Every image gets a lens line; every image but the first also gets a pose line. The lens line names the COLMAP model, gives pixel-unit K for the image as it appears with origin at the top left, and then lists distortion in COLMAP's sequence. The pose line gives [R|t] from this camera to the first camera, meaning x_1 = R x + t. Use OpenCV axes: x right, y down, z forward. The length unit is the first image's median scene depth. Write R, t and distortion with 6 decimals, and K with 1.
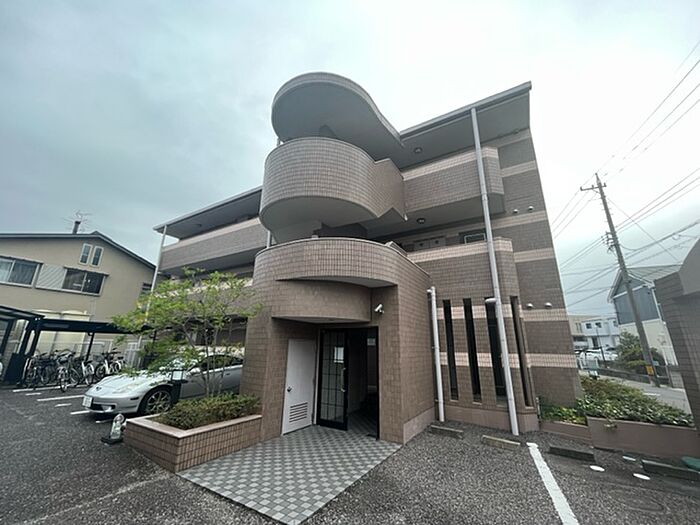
lens RADIAL K [[282.4, 0, 350.8], [0, 282.4, 261.8], [0, 0, 1]] dist [-0.005636, -0.000309]
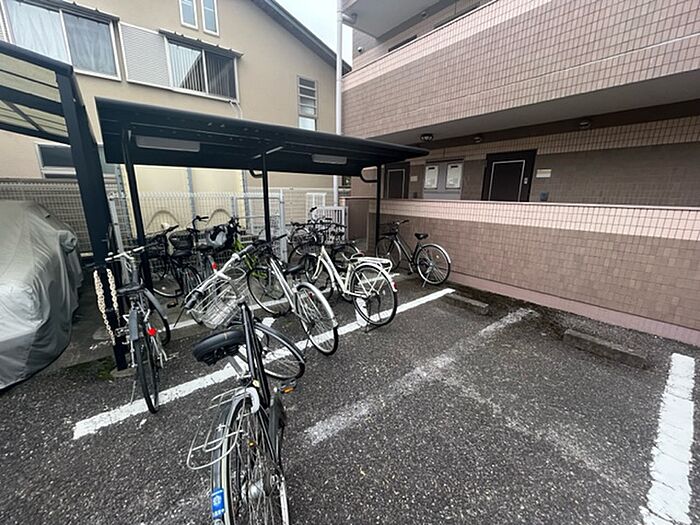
lens RADIAL K [[282.4, 0, 350.7], [0, 282.4, 262.1], [0, 0, 1]] dist [-0.005636, -0.000309]
pose [[0.941155, 0.074307, -0.329705, -0.616640], [0.101569, 0.868253, 0.485614, 0.172882], [0.322352, -0.490526, 0.809613, 0.612675]]
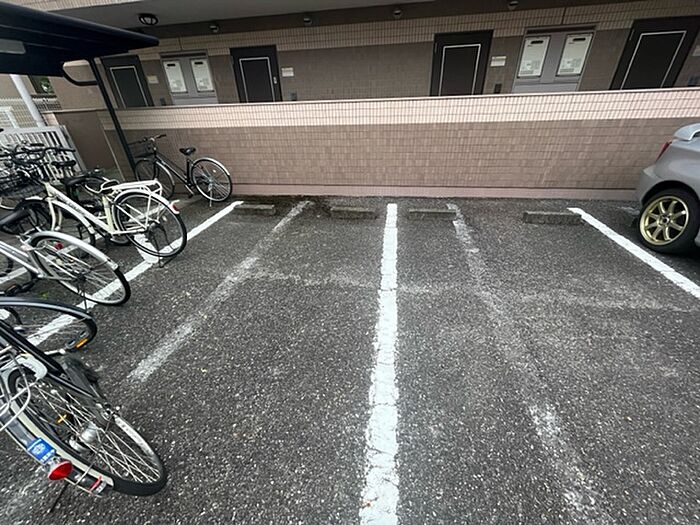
lens RADIAL K [[282.4, 0, 351.0], [0, 282.4, 262.6], [0, 0, 1]] dist [-0.005636, -0.000309]
pose [[0.923630, -0.229315, 0.307118, -0.609007], [-0.067170, 0.692037, 0.718730, 0.172599], [-0.377352, -0.684470, 0.623784, 0.590815]]
